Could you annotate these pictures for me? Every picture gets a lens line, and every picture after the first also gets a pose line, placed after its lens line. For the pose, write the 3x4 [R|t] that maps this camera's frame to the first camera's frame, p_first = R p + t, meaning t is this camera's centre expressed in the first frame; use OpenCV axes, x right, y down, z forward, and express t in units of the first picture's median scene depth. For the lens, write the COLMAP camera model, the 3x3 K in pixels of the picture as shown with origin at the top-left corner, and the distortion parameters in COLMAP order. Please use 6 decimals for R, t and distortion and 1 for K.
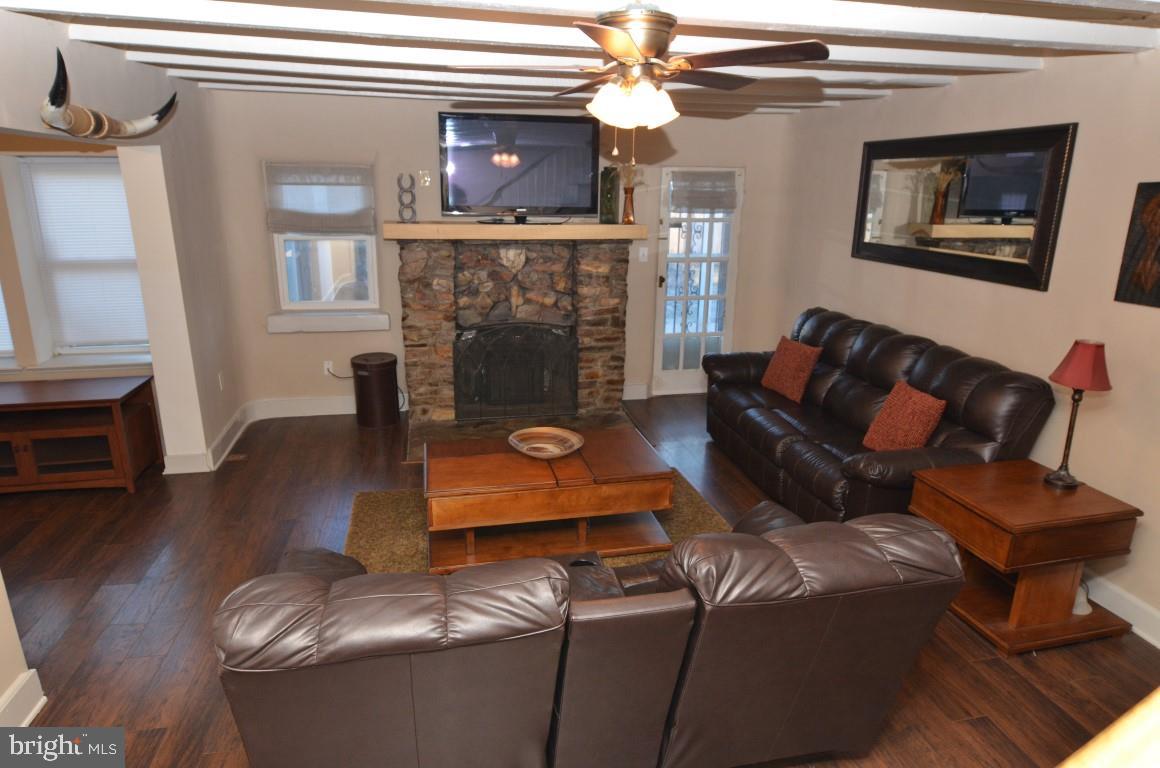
lens RADIAL K [[700.7, 0, 577.4], [0, 700.7, 382.7], [0, 0, 1]] dist [-0.006873, -0.003363]
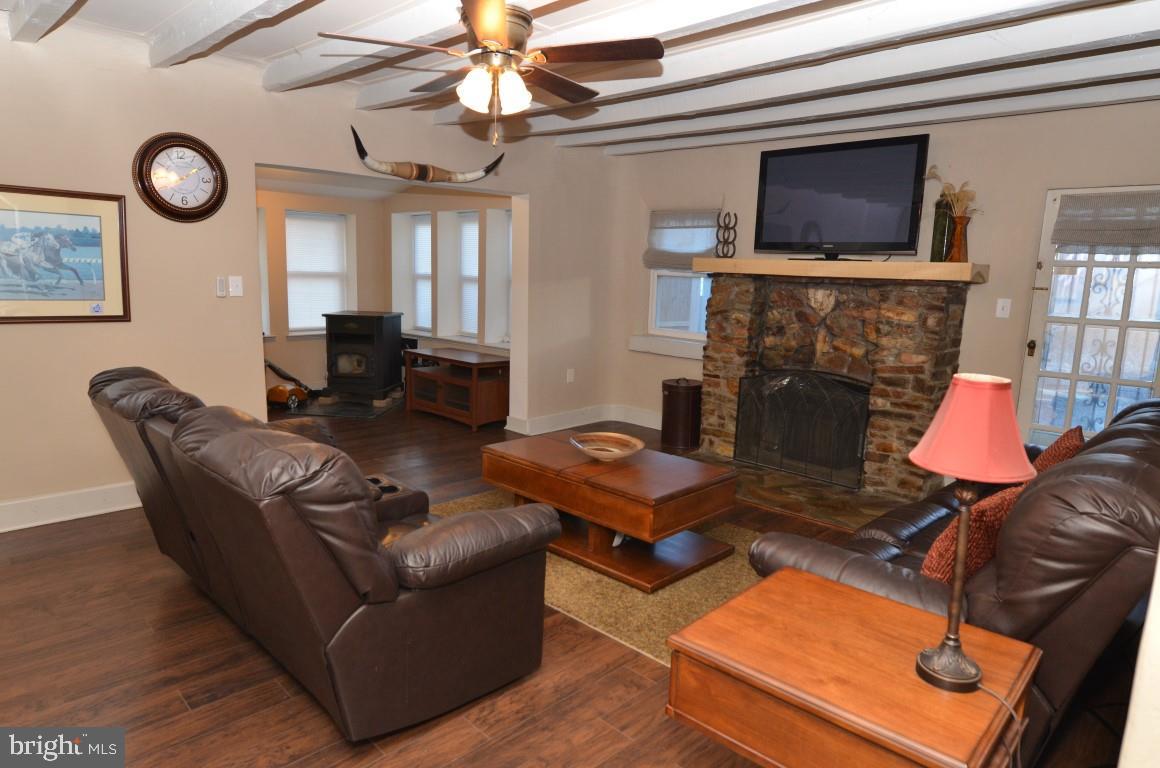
lens RADIAL K [[700.7, 0, 575.0], [0, 700.7, 381.3], [0, 0, 1]] dist [-0.006873, -0.003363]
pose [[0.550195, 0.140181, -0.823185, 0.493283], [-0.248998, 0.968503, -0.001497, 0.006121], [0.797048, 0.205795, 0.567771, 0.249990]]
